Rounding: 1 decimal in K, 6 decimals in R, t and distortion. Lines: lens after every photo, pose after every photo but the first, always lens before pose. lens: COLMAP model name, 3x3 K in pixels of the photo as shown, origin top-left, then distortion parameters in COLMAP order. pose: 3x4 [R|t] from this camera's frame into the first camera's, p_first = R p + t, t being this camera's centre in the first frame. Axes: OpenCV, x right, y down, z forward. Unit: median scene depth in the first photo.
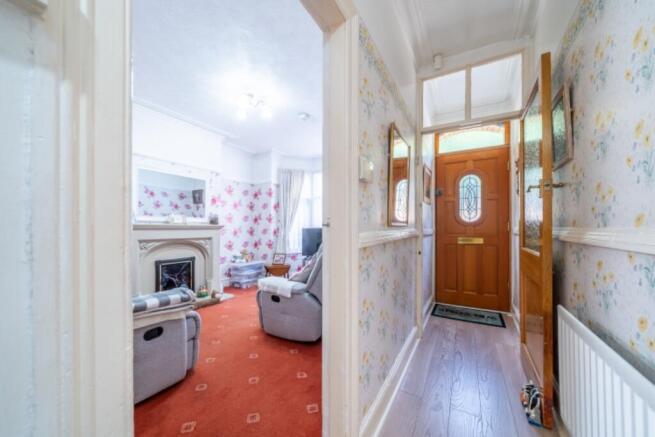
lens RADIAL K [[226.6, 0, 327.5], [0, 226.6, 218.5], [0, 0, 1]] dist [0.001312, 0.000029]
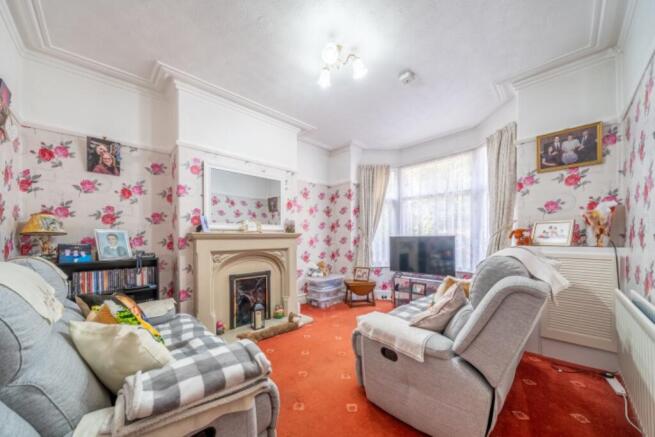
lens RADIAL K [[226.3, 0, 327.5], [0, 226.3, 218.5], [0, 0, 1]] dist [-0.000825, 0.000027]
pose [[0.959492, -0.027598, -0.280382, -0.108606], [0.017398, 0.999095, -0.038803, 0.007535], [0.281199, 0.032353, 0.959104, 0.191579]]
